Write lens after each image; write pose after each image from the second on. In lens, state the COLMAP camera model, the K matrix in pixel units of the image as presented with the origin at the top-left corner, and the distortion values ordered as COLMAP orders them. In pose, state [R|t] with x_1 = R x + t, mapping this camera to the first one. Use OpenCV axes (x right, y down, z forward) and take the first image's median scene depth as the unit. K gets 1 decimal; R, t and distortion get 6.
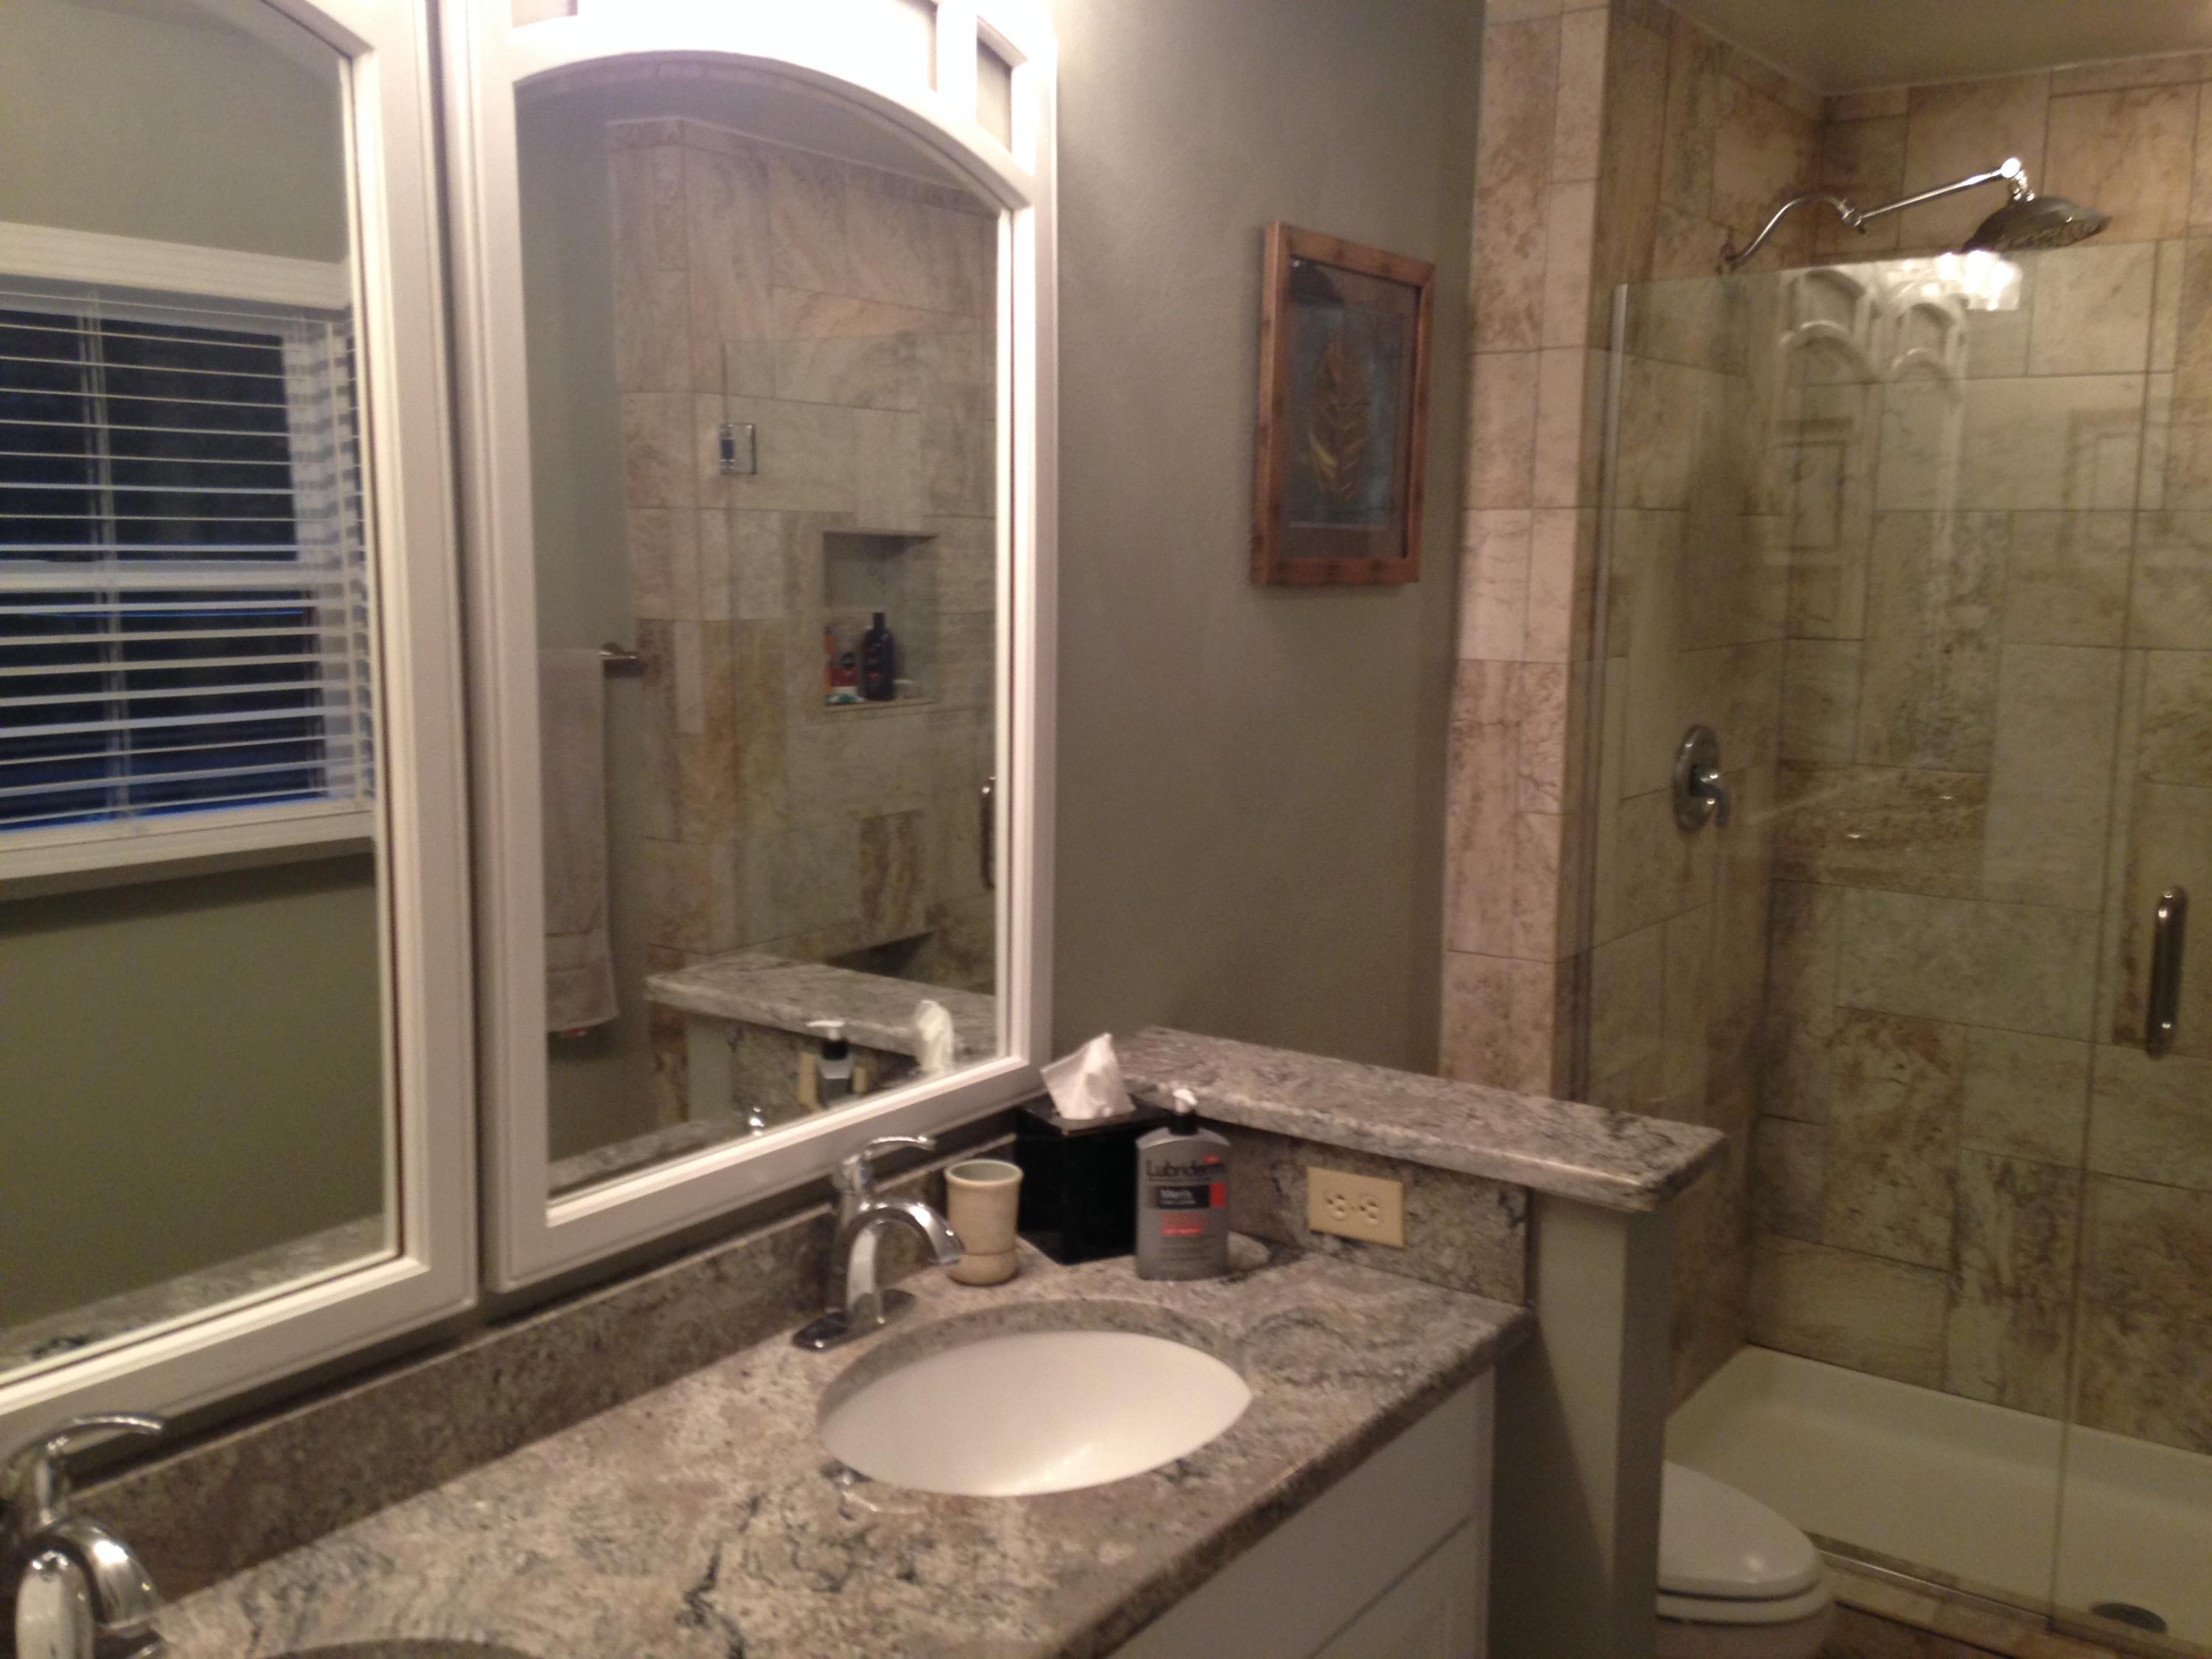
lens RADIAL K [[1997.0, 0, 1081.5], [0, 1997.0, 841.3], [0, 0, 1]] dist [0.171847, -0.261827]
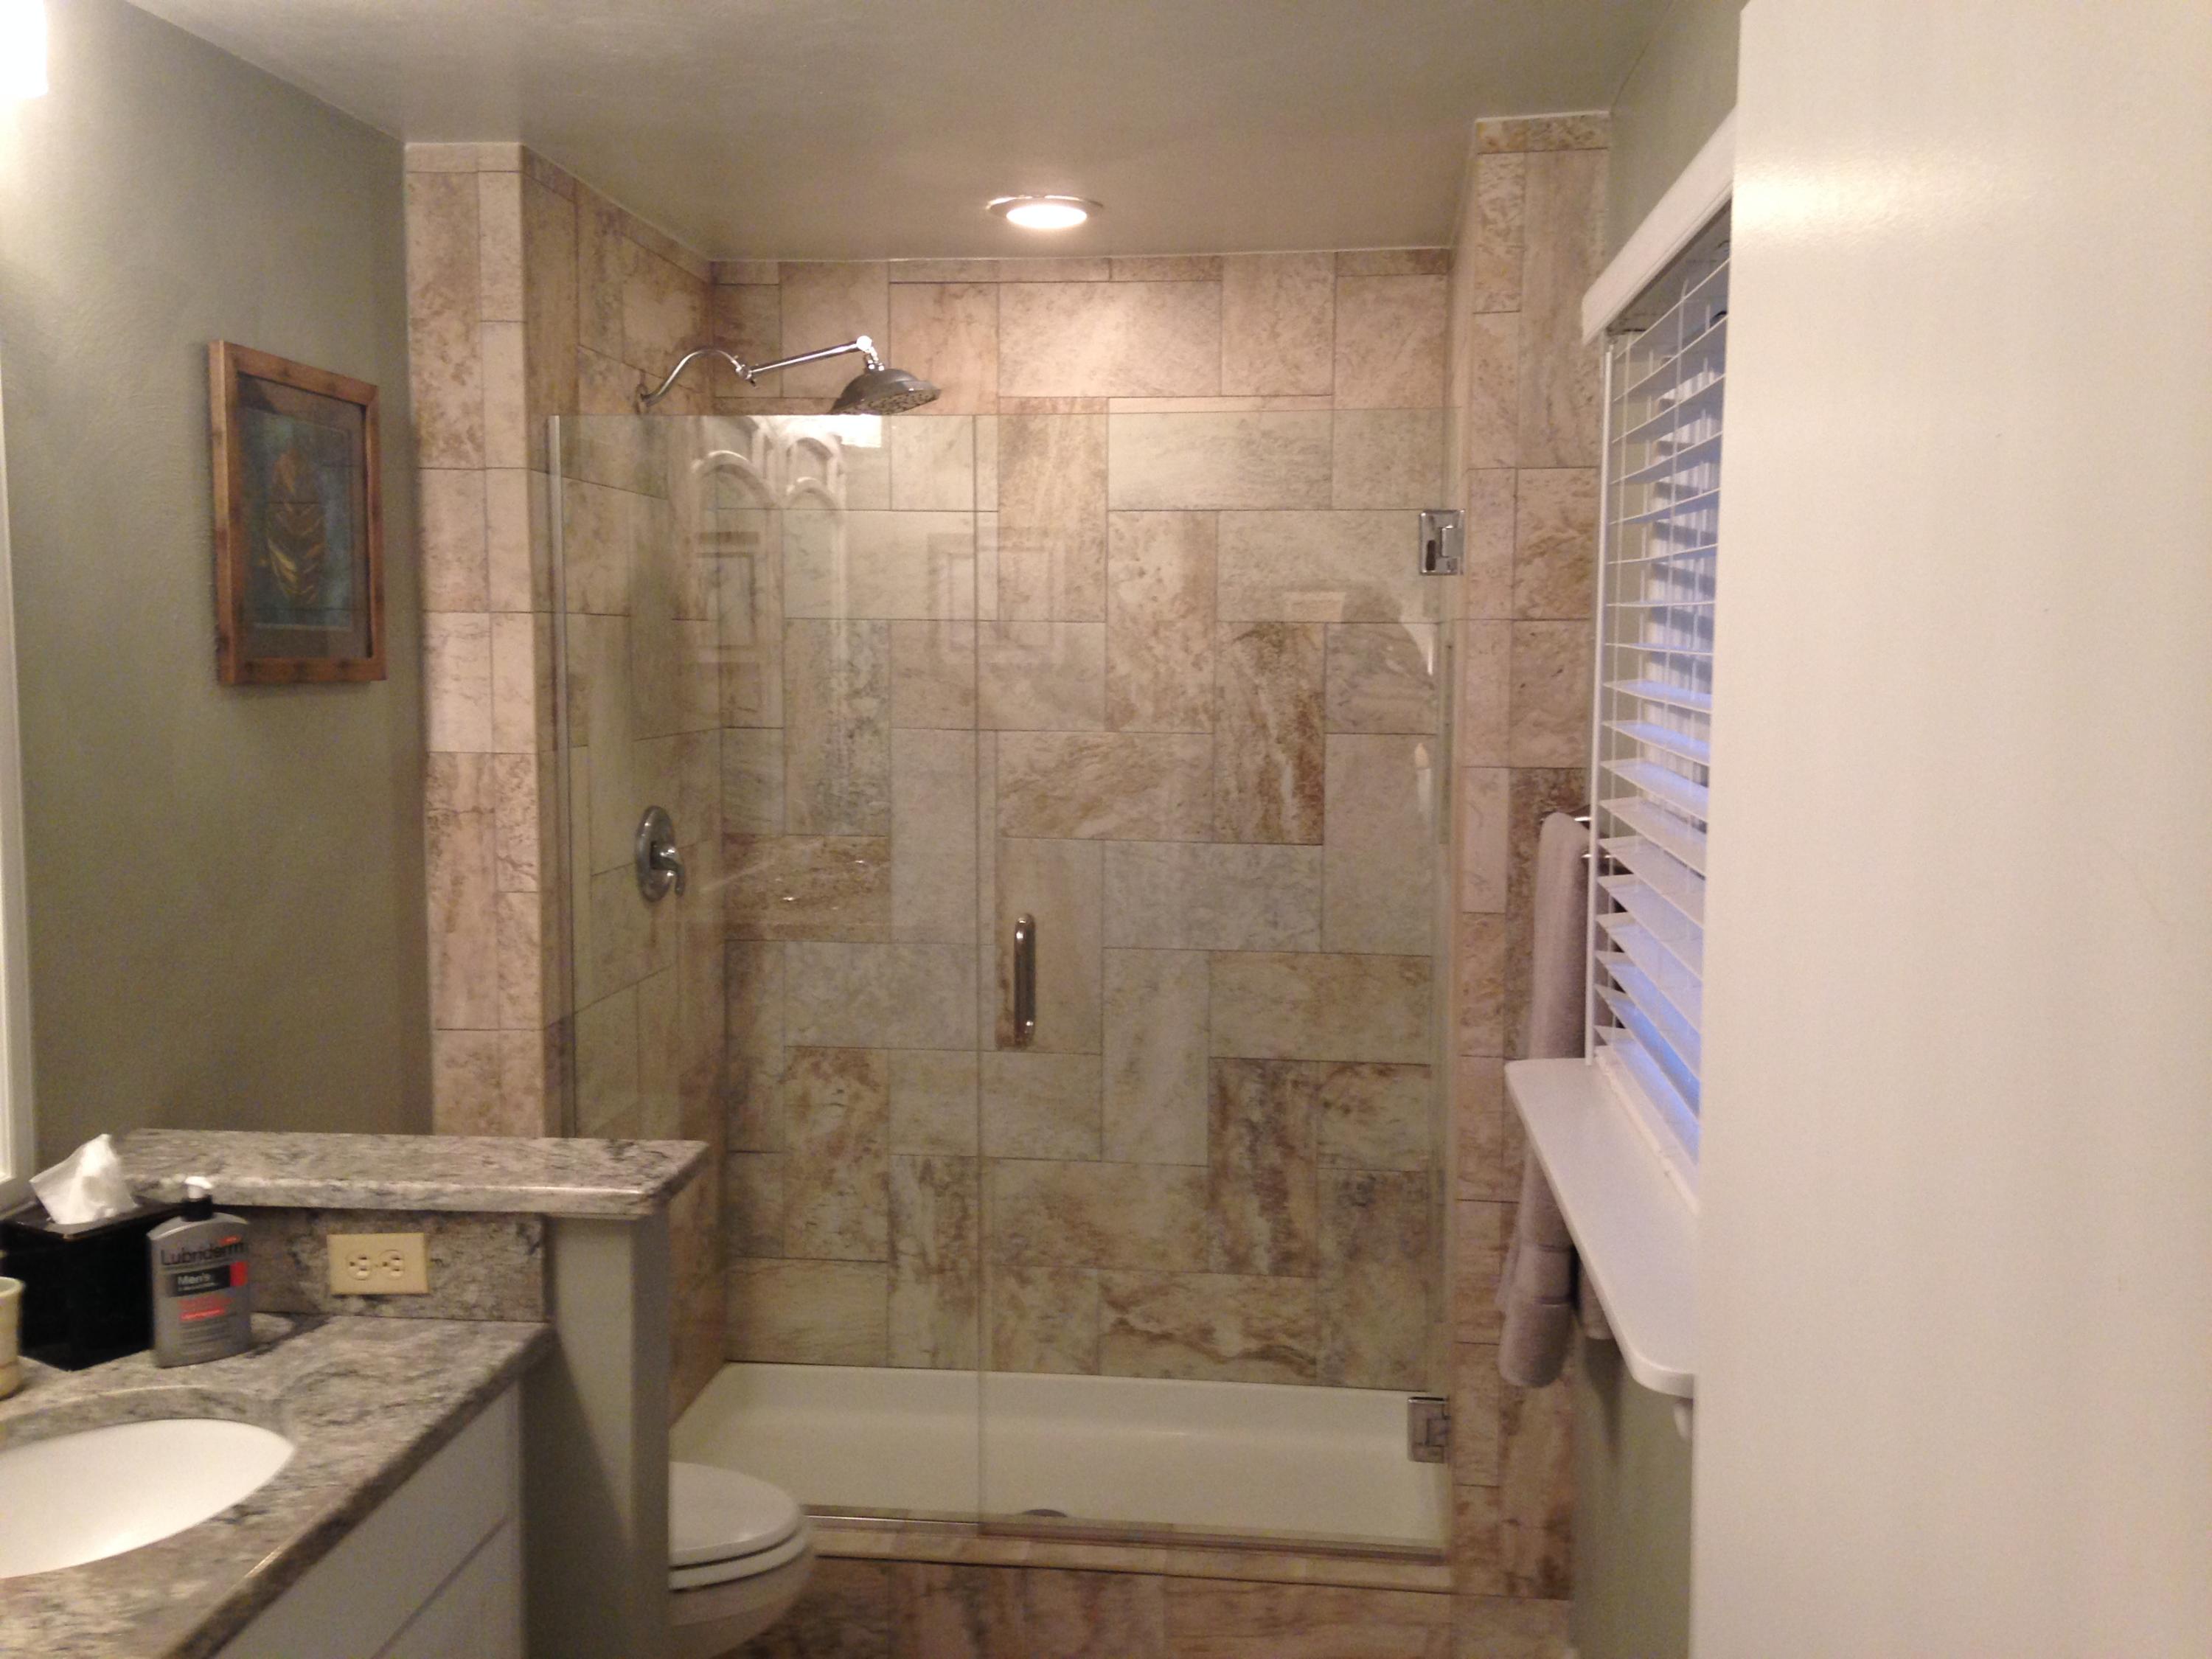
lens RADIAL K [[2023.7, 0, 1120.9], [0, 2023.7, 842.7], [0, 0, 1]] dist [0.190332, -0.308211]
pose [[0.862312, -0.054781, 0.503405, -0.048569], [0.077347, 0.996715, -0.024029, 0.011450], [-0.500435, 0.059657, 0.863716, -0.118682]]
